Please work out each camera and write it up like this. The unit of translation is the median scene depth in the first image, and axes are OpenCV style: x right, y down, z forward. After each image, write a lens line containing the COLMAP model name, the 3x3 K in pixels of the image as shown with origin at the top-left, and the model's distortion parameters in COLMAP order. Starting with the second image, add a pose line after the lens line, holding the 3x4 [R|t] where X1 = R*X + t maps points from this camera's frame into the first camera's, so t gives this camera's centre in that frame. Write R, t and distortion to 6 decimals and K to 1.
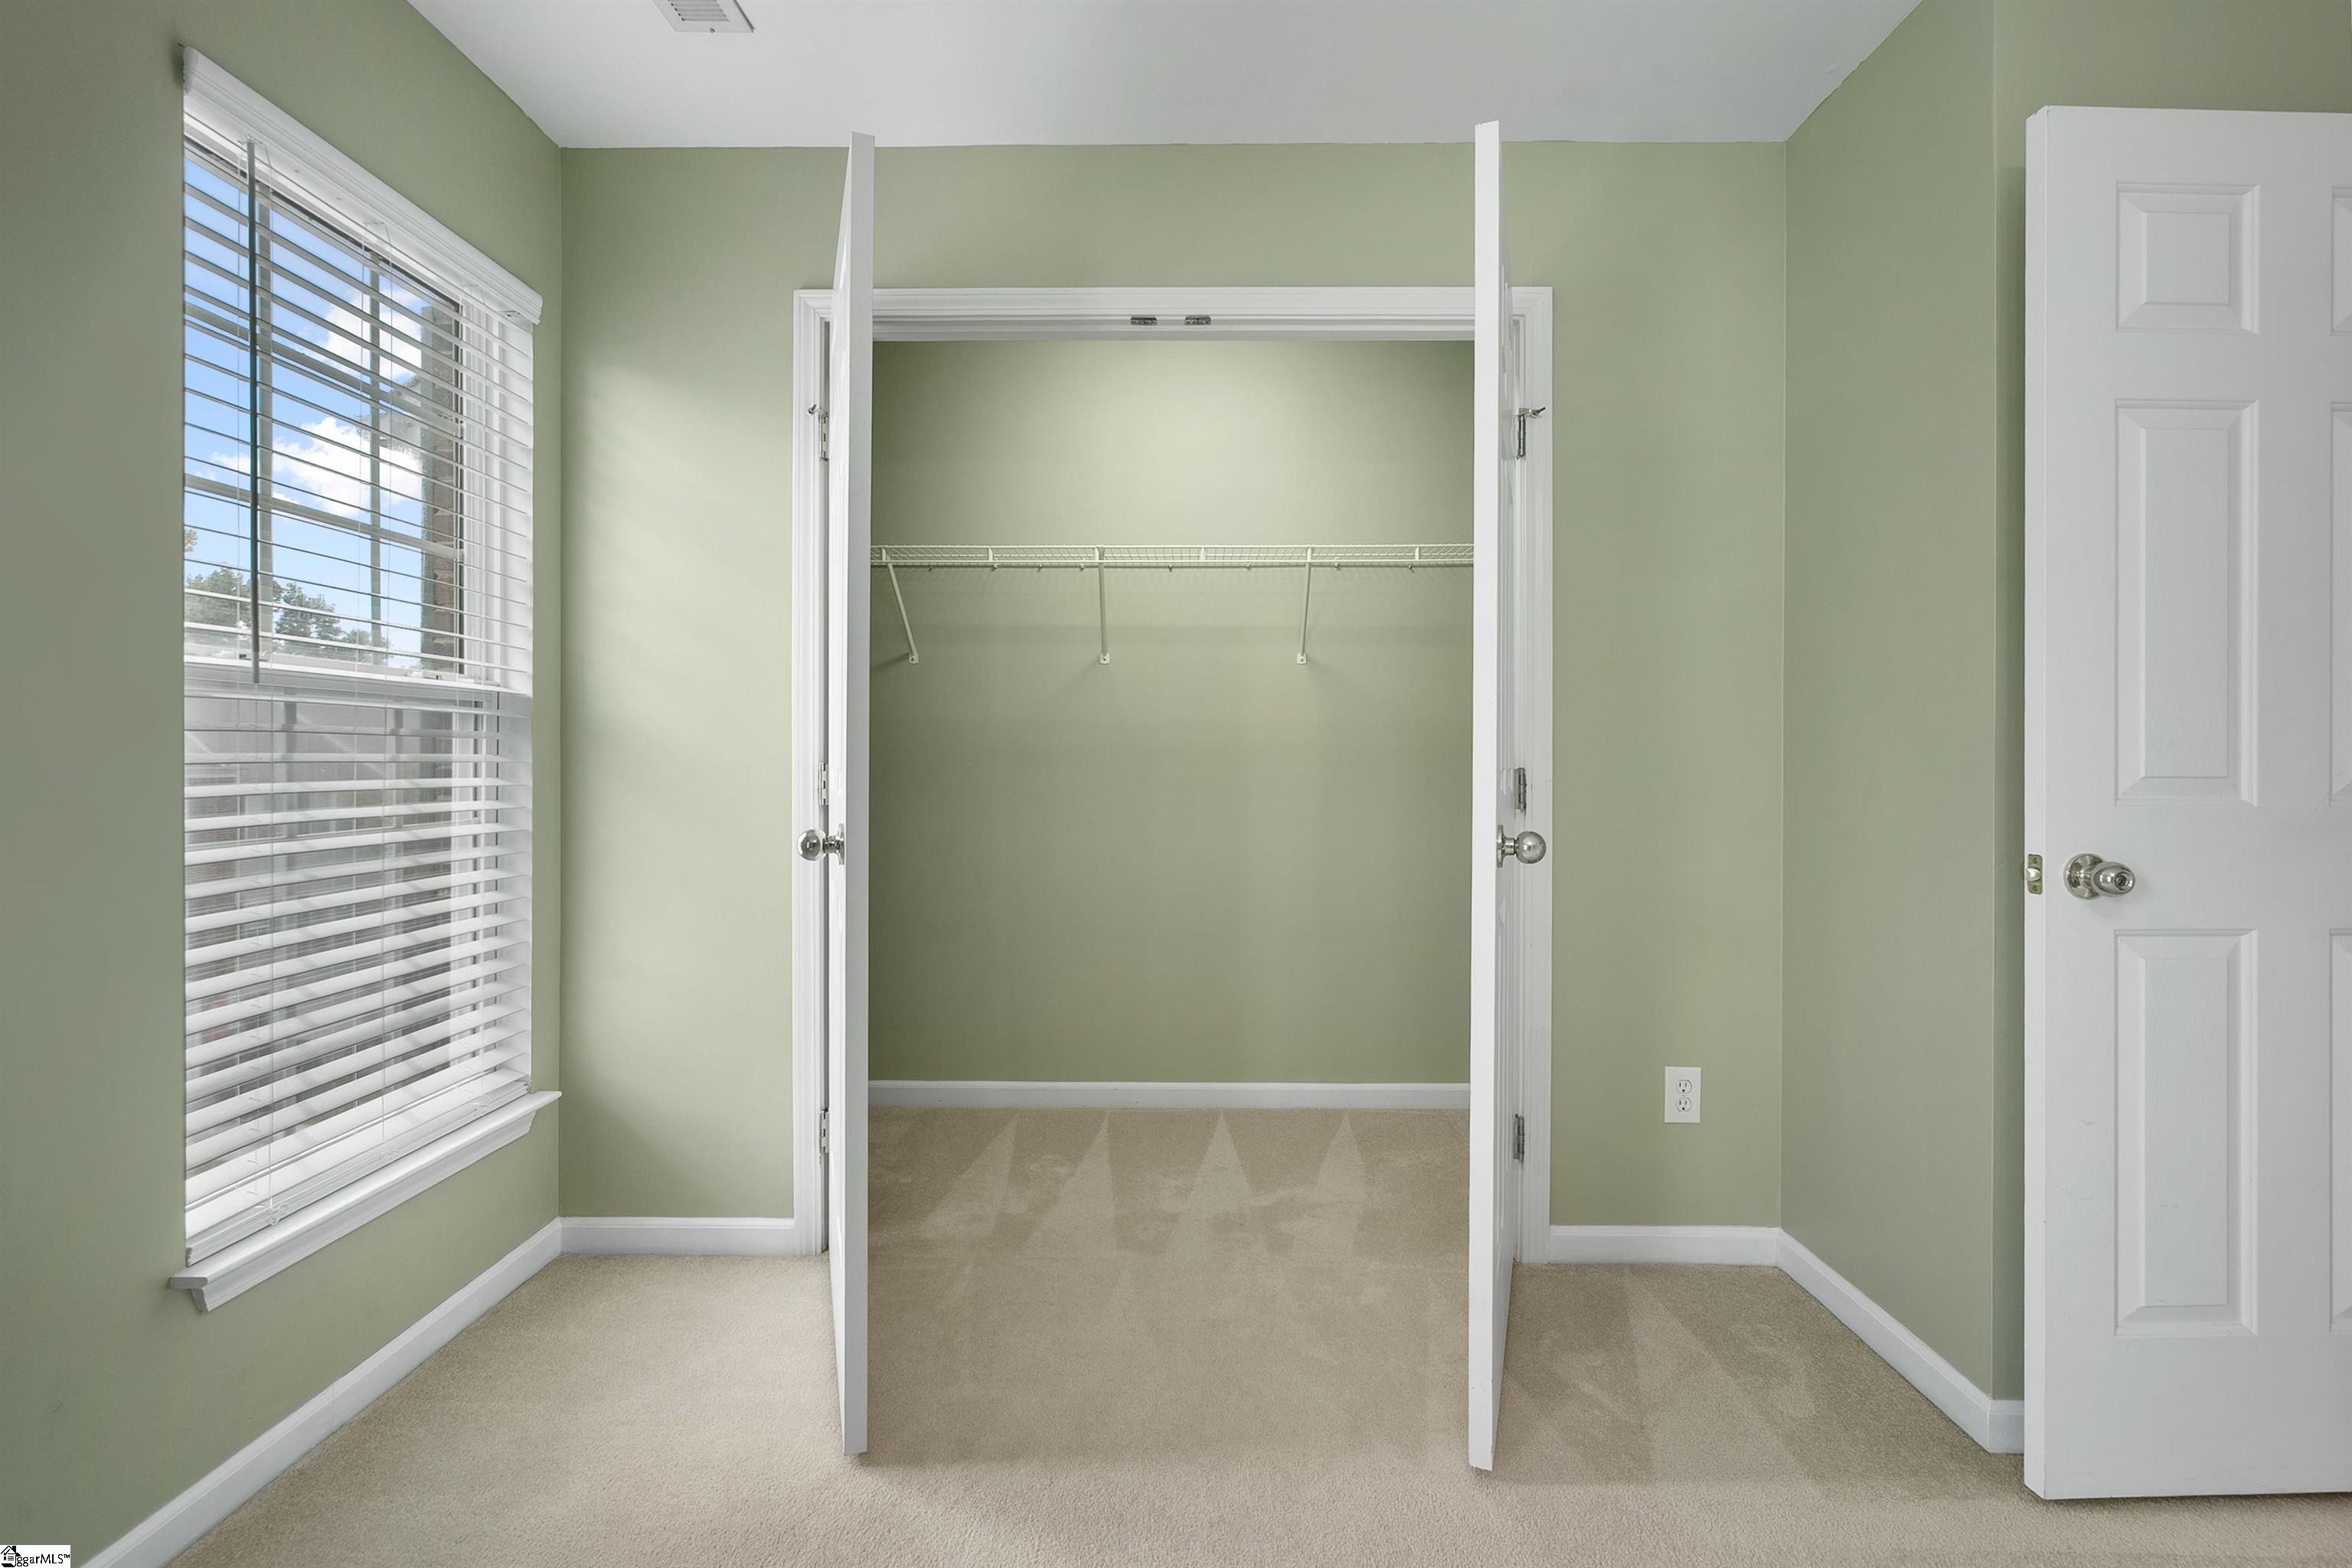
lens RADIAL K [[1056.9, 0, 1187.9], [0, 1056.9, 768.6], [0, 0, 1]] dist [-0.007081, 0.002729]
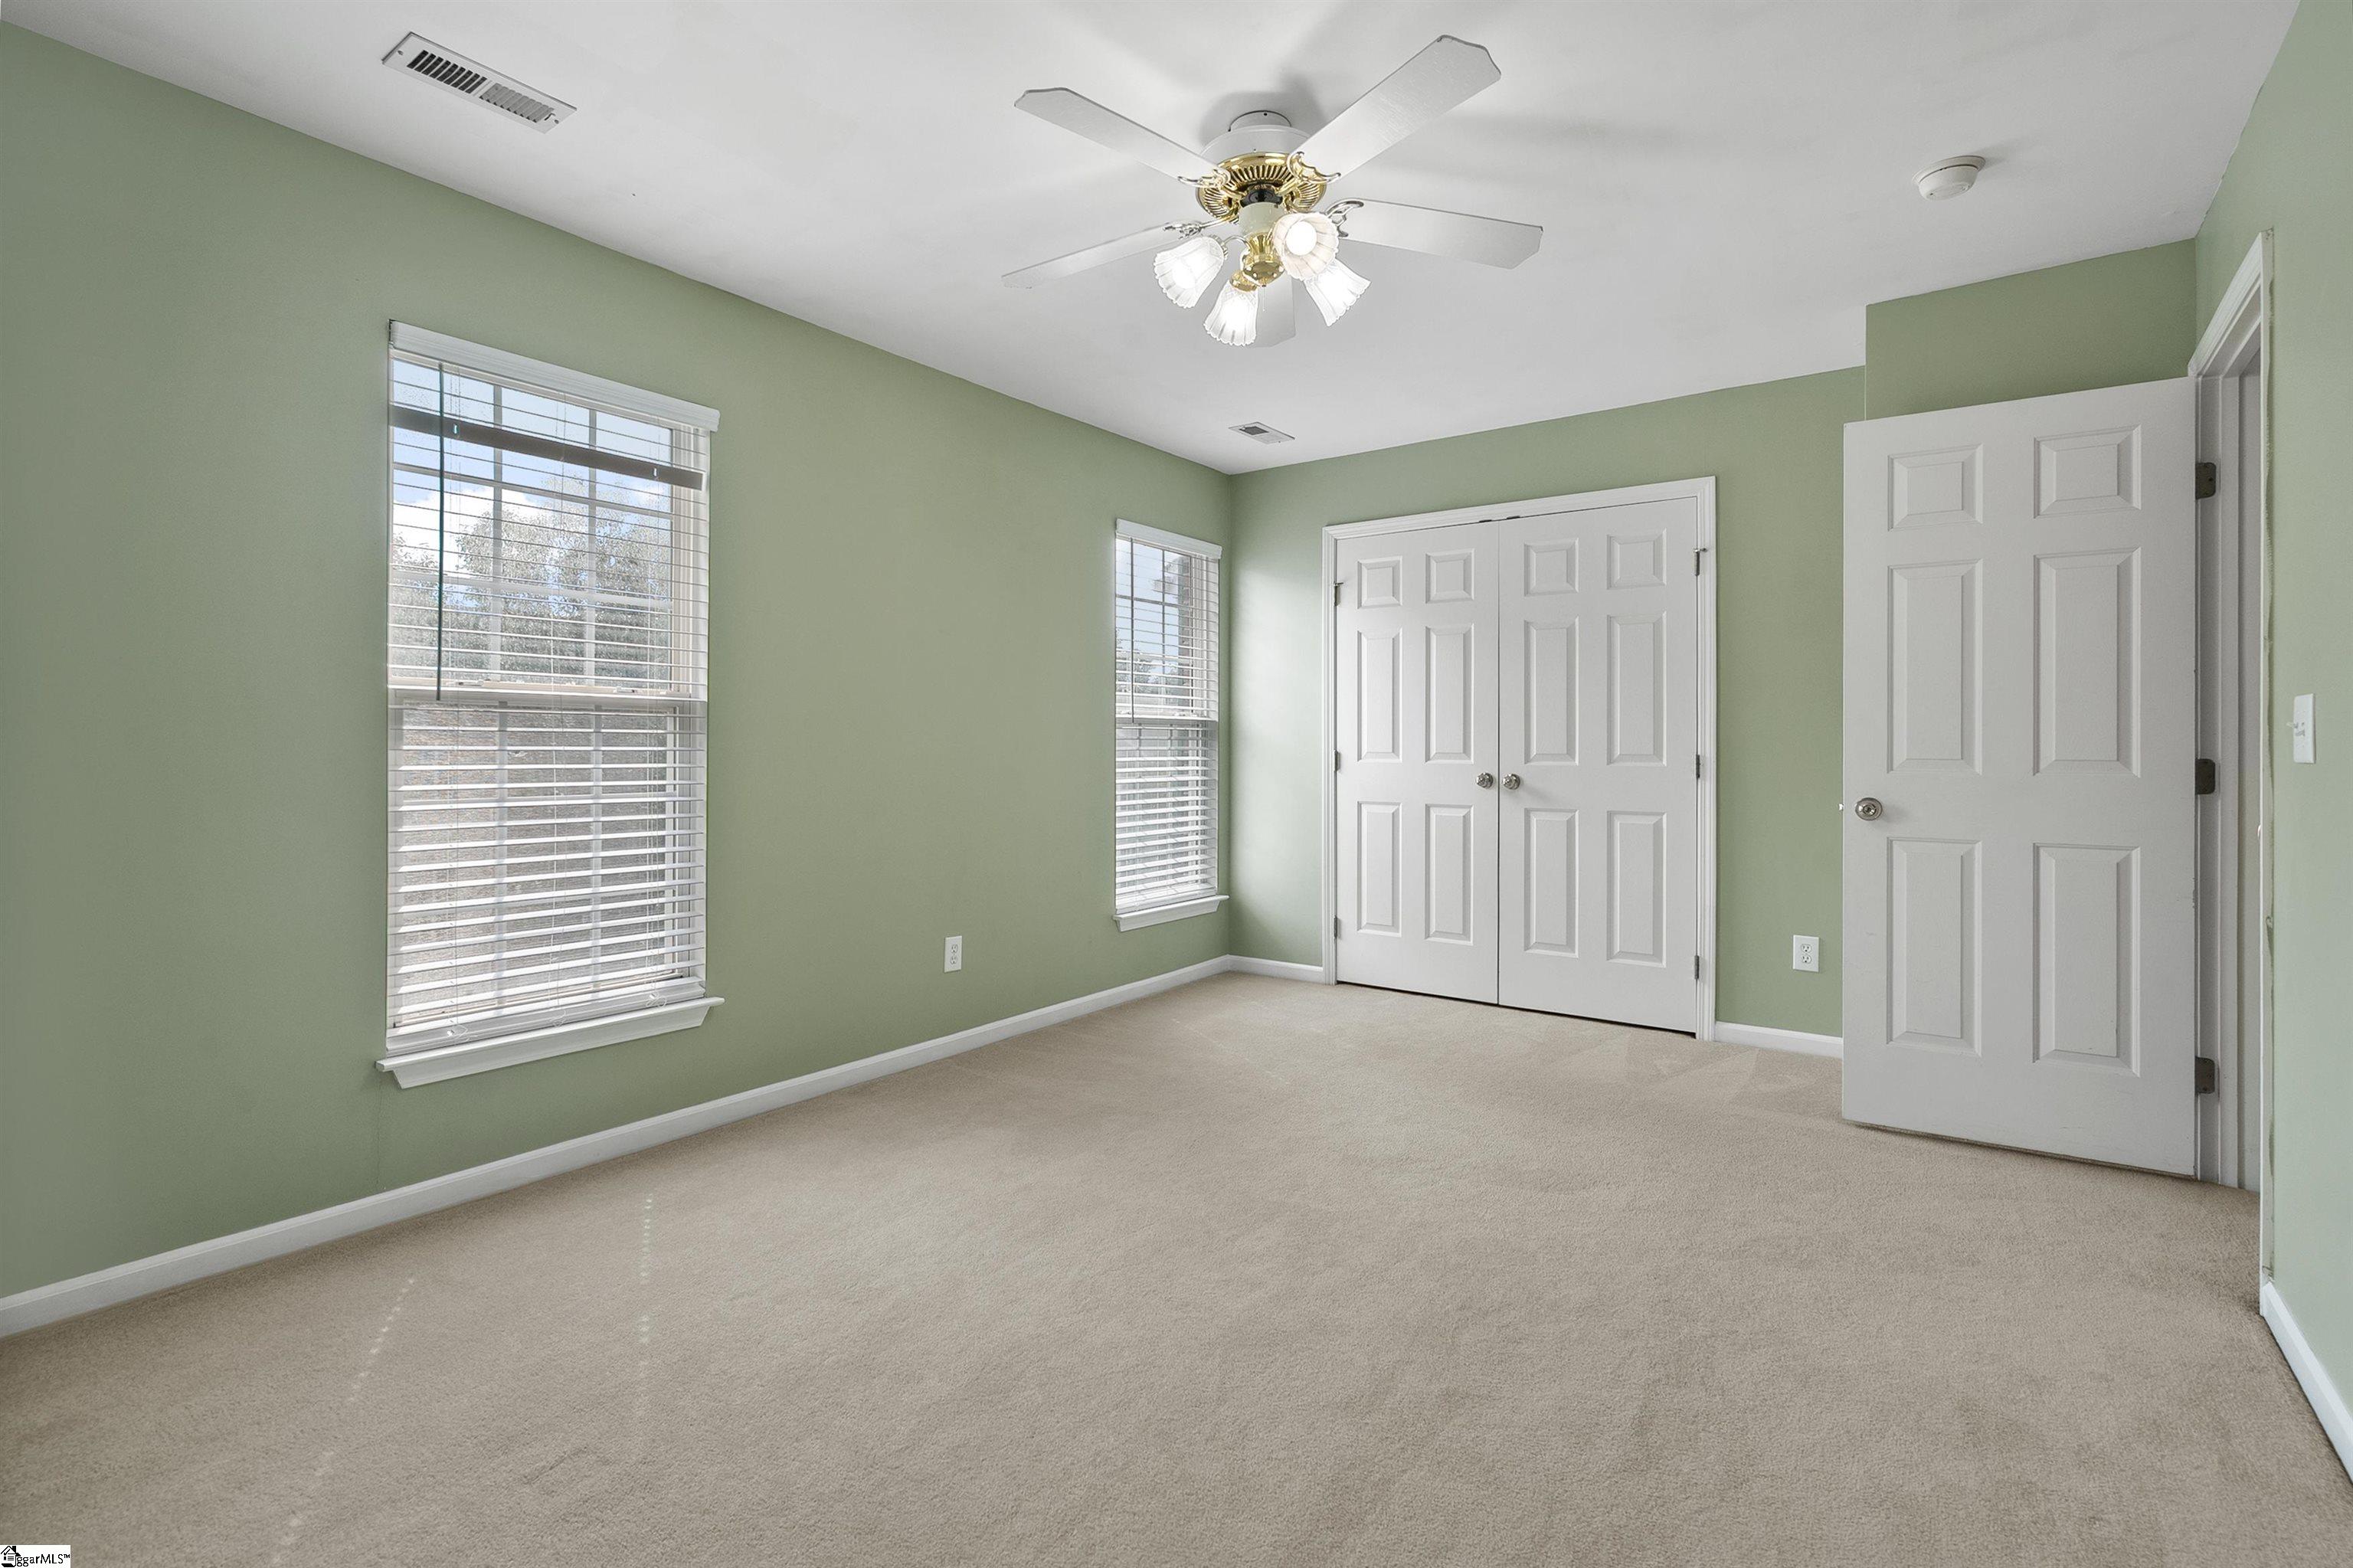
lens RADIAL K [[1057.4, 0, 1176.7], [0, 1057.4, 762.3], [0, 0, 1]] dist [-0.007081, 0.002729]
pose [[0.813422, 0.006658, -0.581636, 0.659310], [-0.001804, 0.999959, 0.008923, 0.000229], [0.581671, -0.006209, 0.813400, -0.945472]]
